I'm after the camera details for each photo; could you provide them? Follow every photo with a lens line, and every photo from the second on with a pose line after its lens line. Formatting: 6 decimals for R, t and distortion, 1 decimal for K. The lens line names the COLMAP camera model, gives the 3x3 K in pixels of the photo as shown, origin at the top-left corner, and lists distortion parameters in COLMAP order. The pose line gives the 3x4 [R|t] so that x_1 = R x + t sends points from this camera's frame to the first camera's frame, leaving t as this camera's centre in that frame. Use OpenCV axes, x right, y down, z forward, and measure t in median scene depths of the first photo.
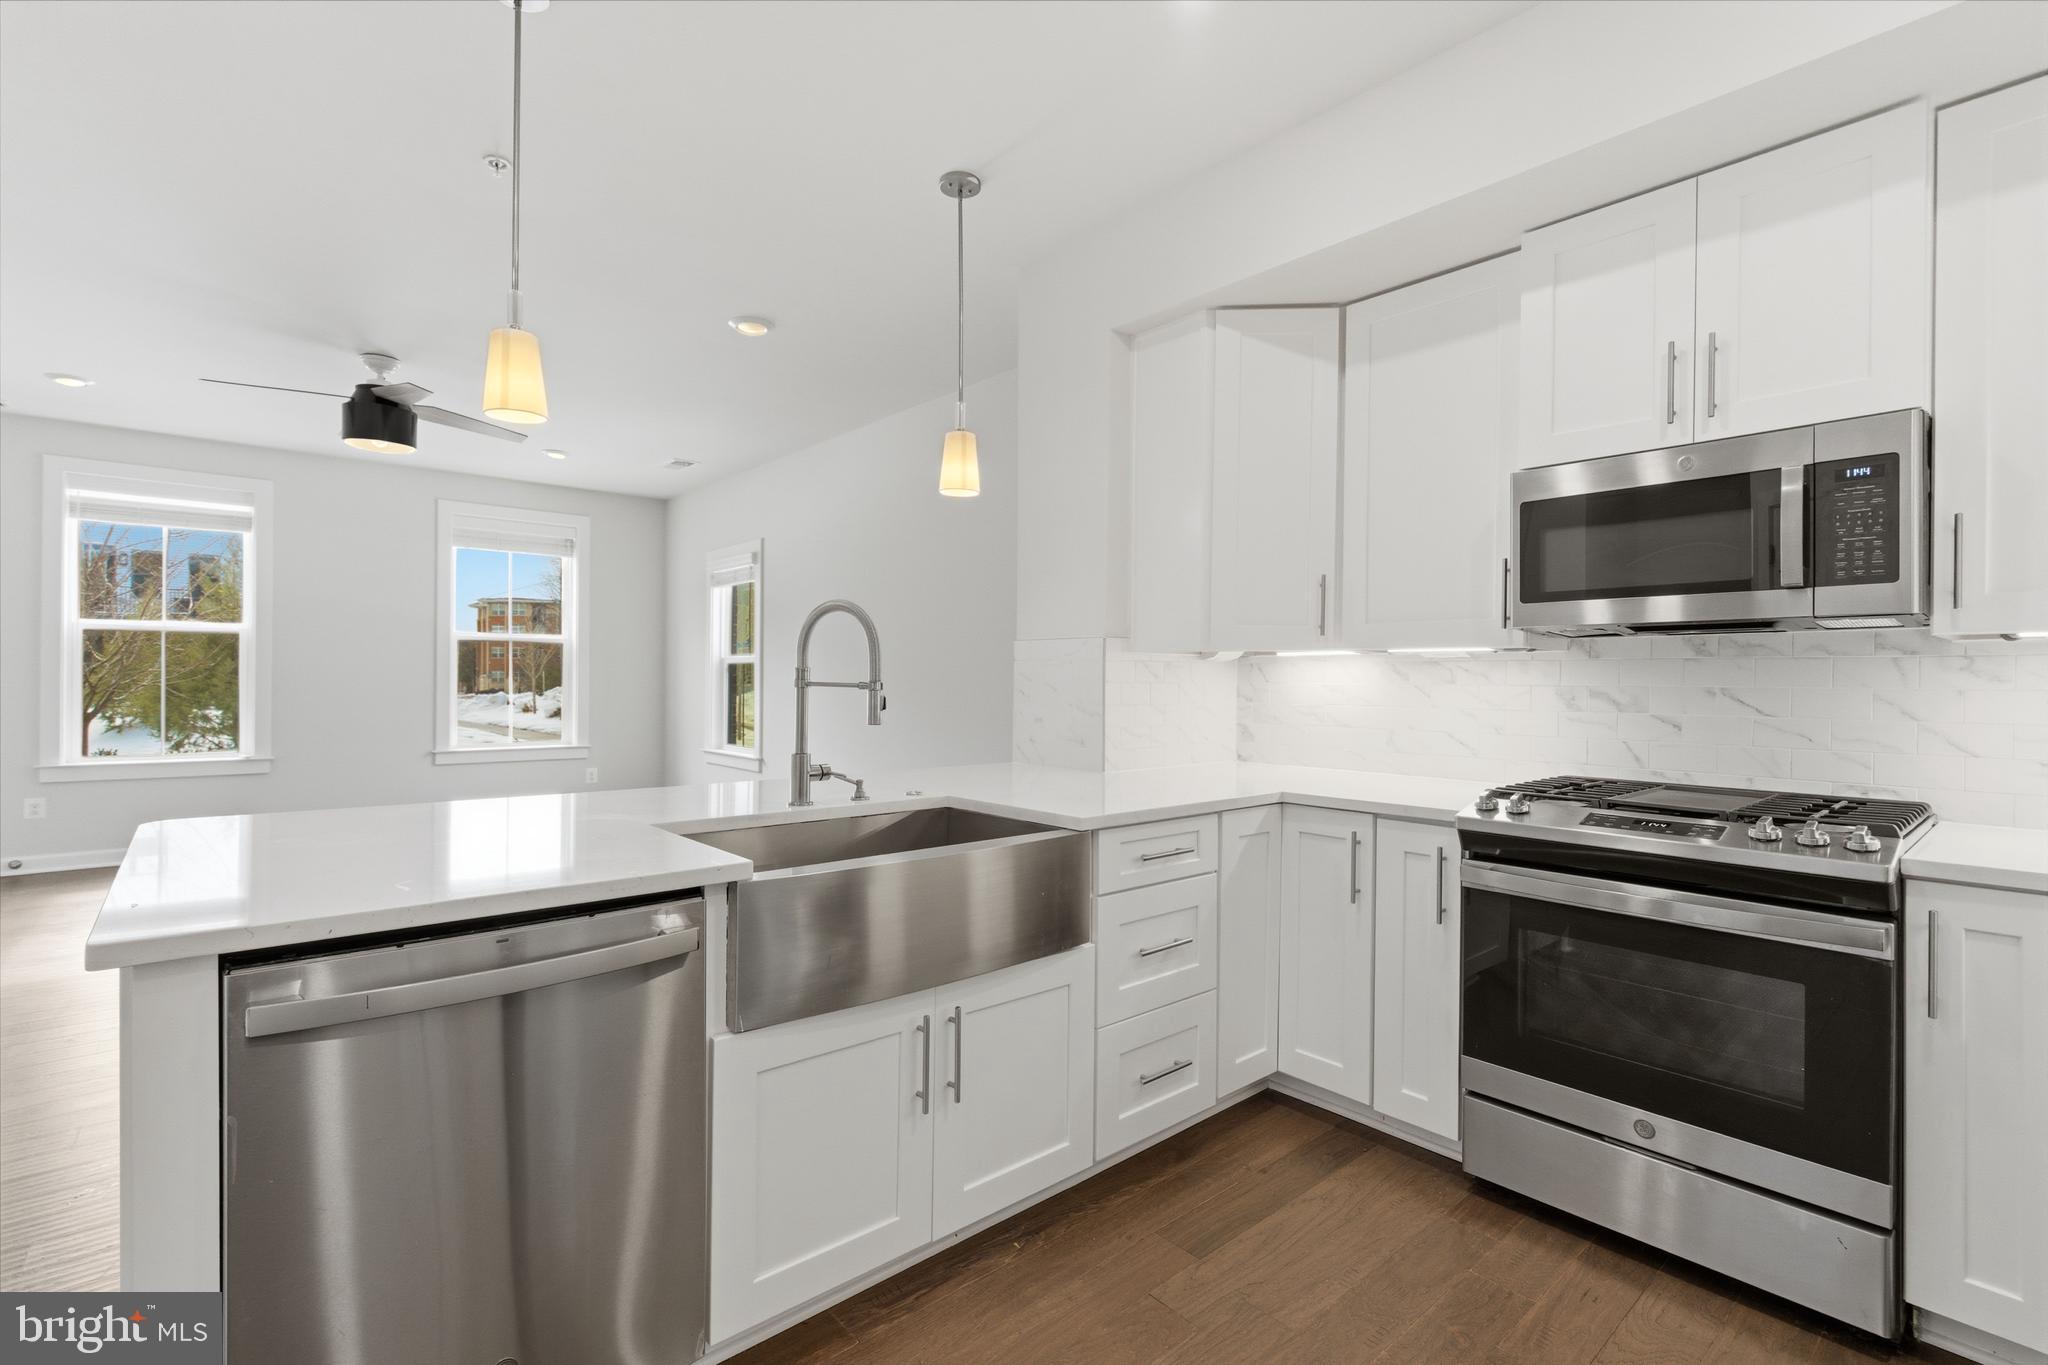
lens RADIAL K [[925.5, 0, 1024.0], [0, 925.5, 682.5], [0, 0, 1]] dist [0.001834, -0.000264]
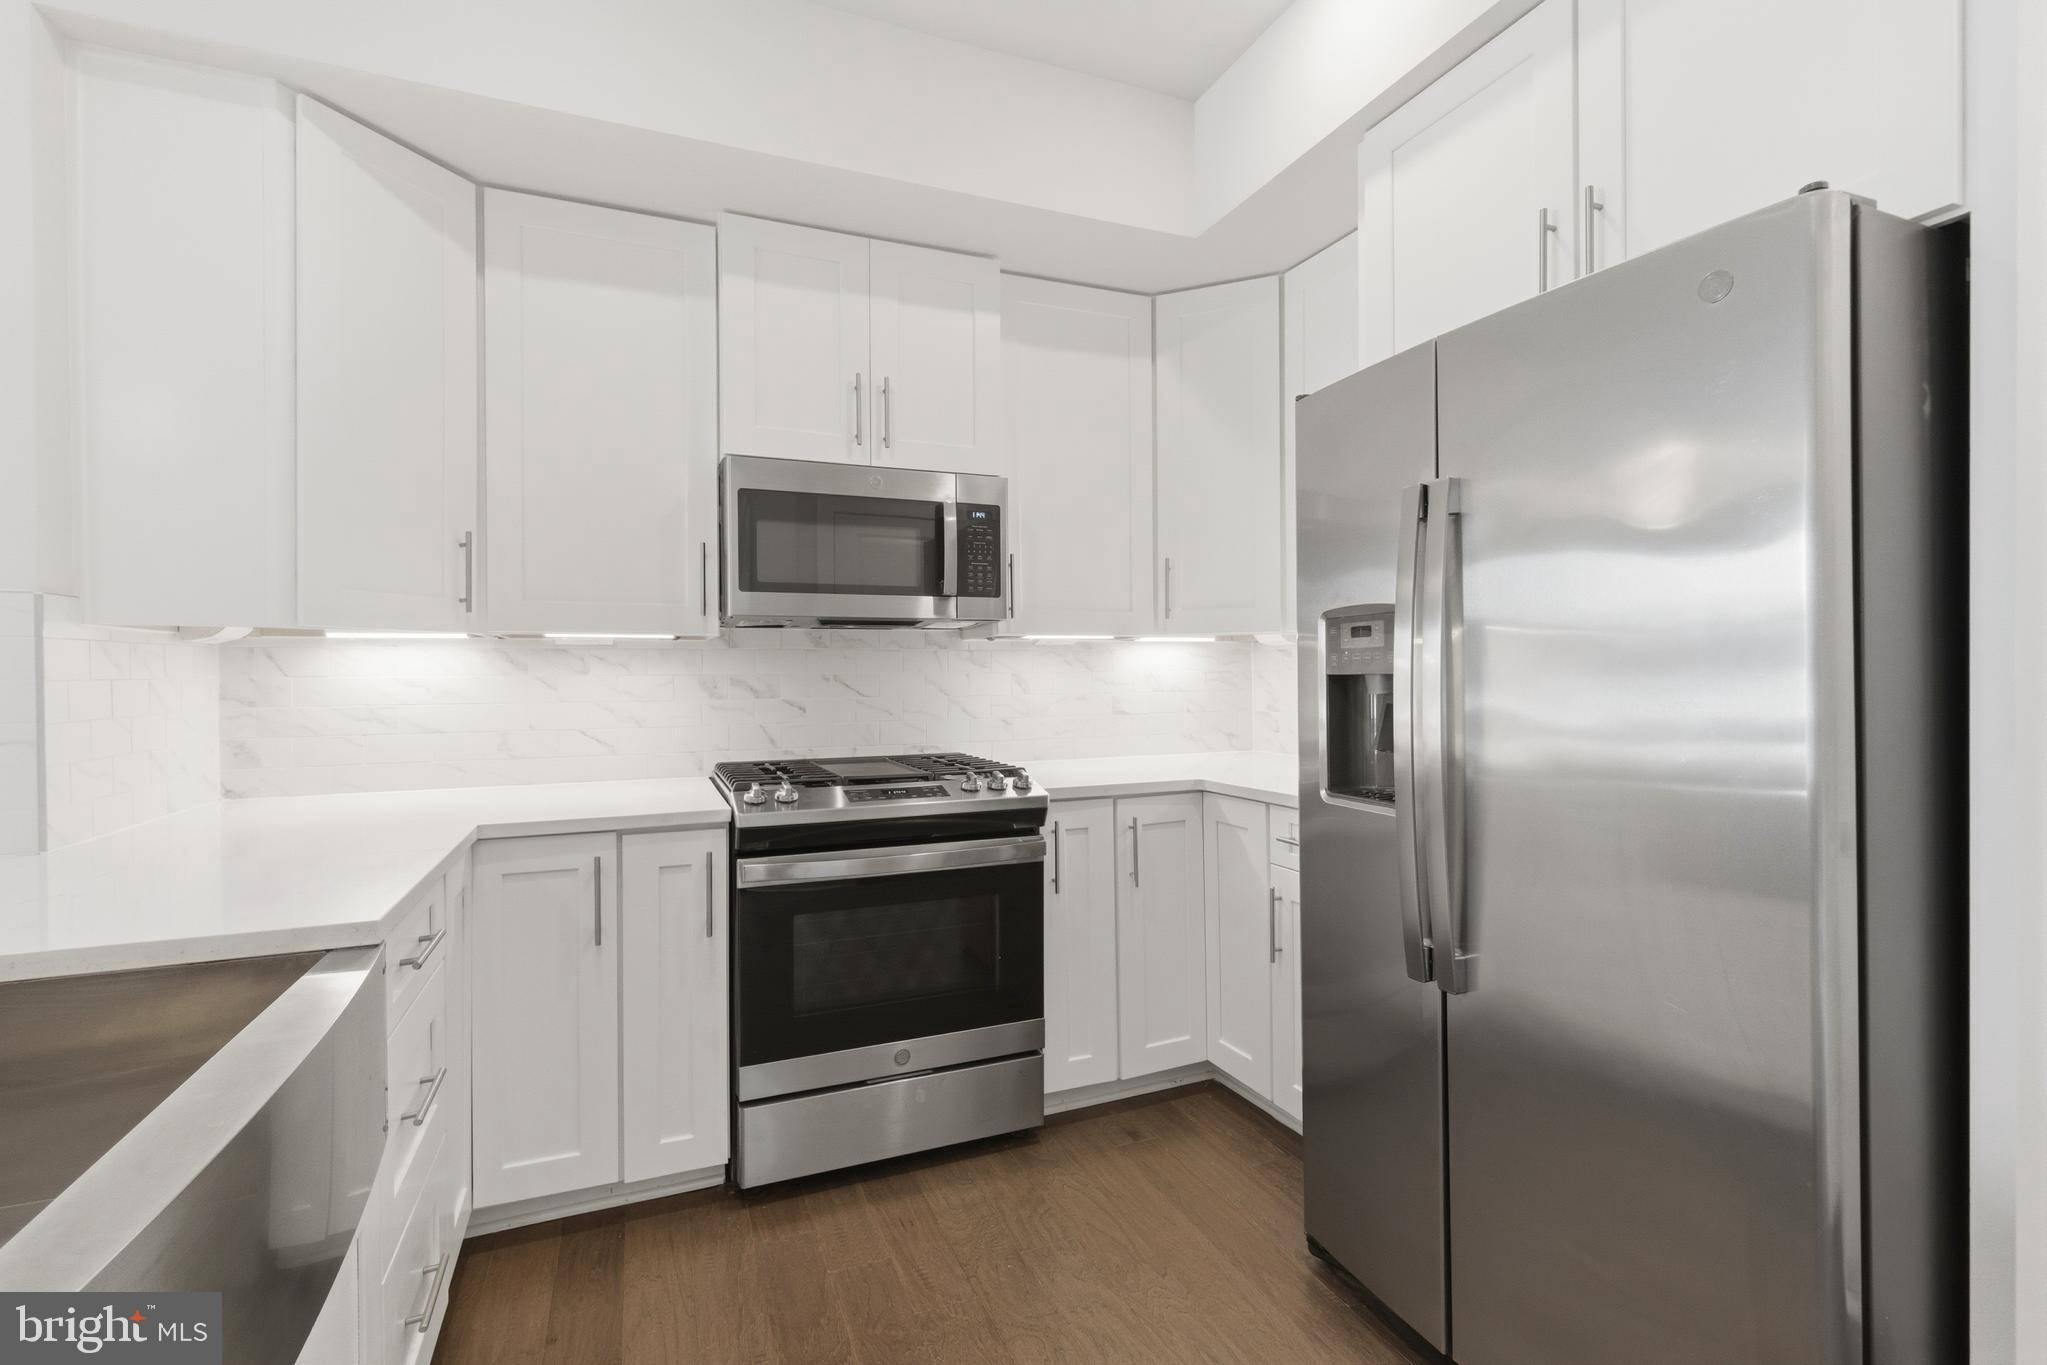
lens RADIAL K [[926.6, 0, 1020.7], [0, 926.6, 681.4], [0, 0, 1]] dist [0.002560, -0.000777]
pose [[0.320817, -0.018965, 0.946951, -0.275763], [0.010884, 0.999807, 0.016337, -0.002210], [-0.947079, 0.005065, 0.320962, 0.366230]]
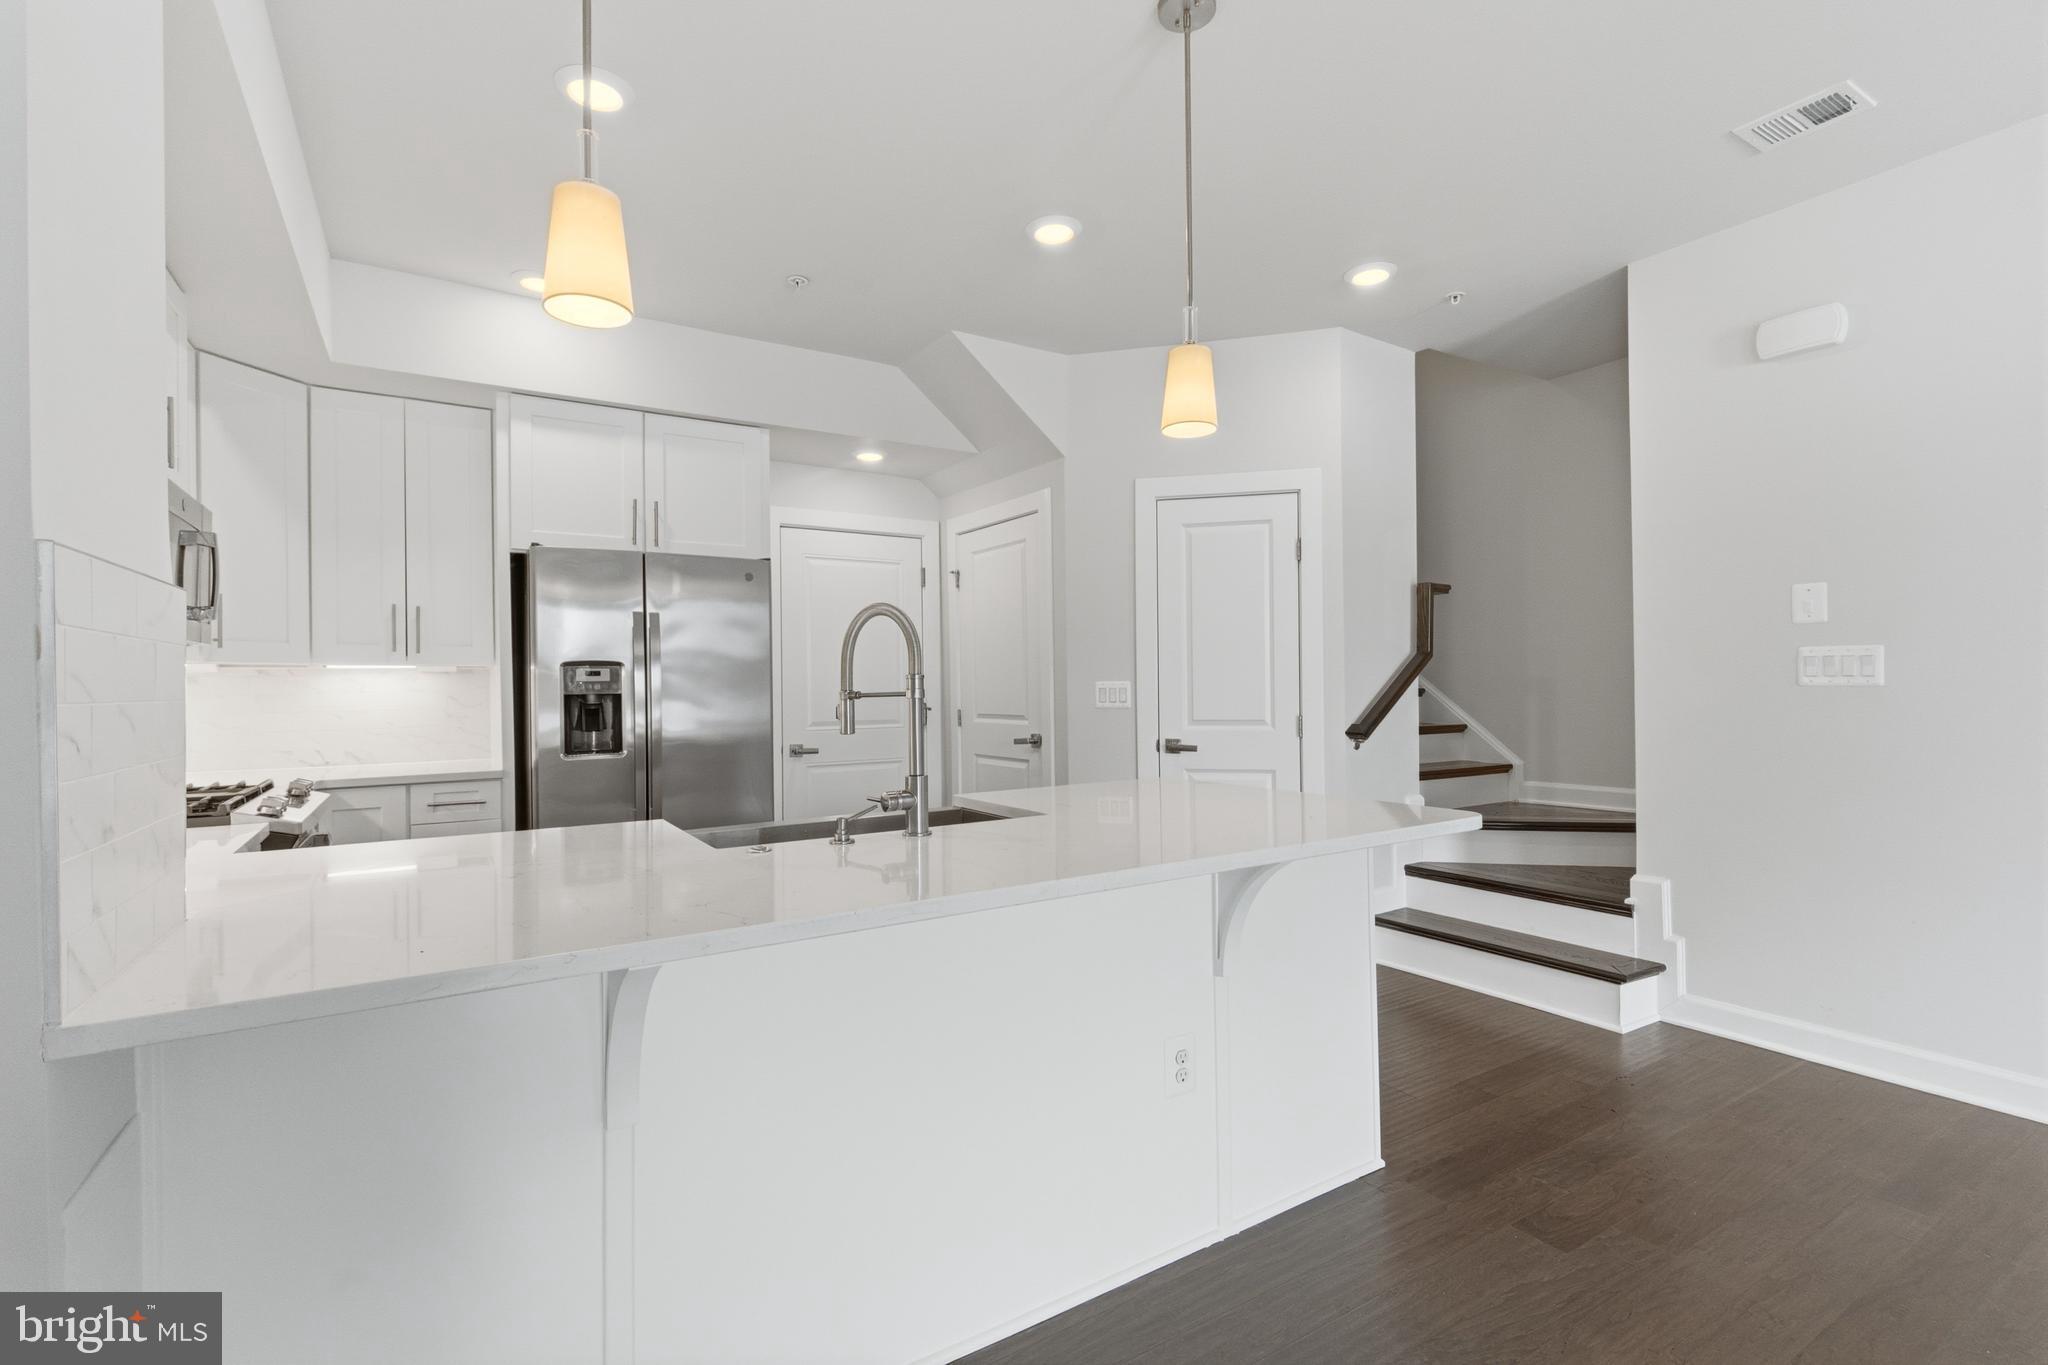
lens RADIAL K [[927.1, 0, 1021.2], [0, 927.1, 681.4], [0, 0, 1]] dist [0.002560, -0.000777]
pose [[-0.986196, 0.003144, 0.165553, -0.405706], [0.003168, 0.999995, -0.000119, -0.009753], [-0.165553, 0.000407, -0.986201, 1.547184]]
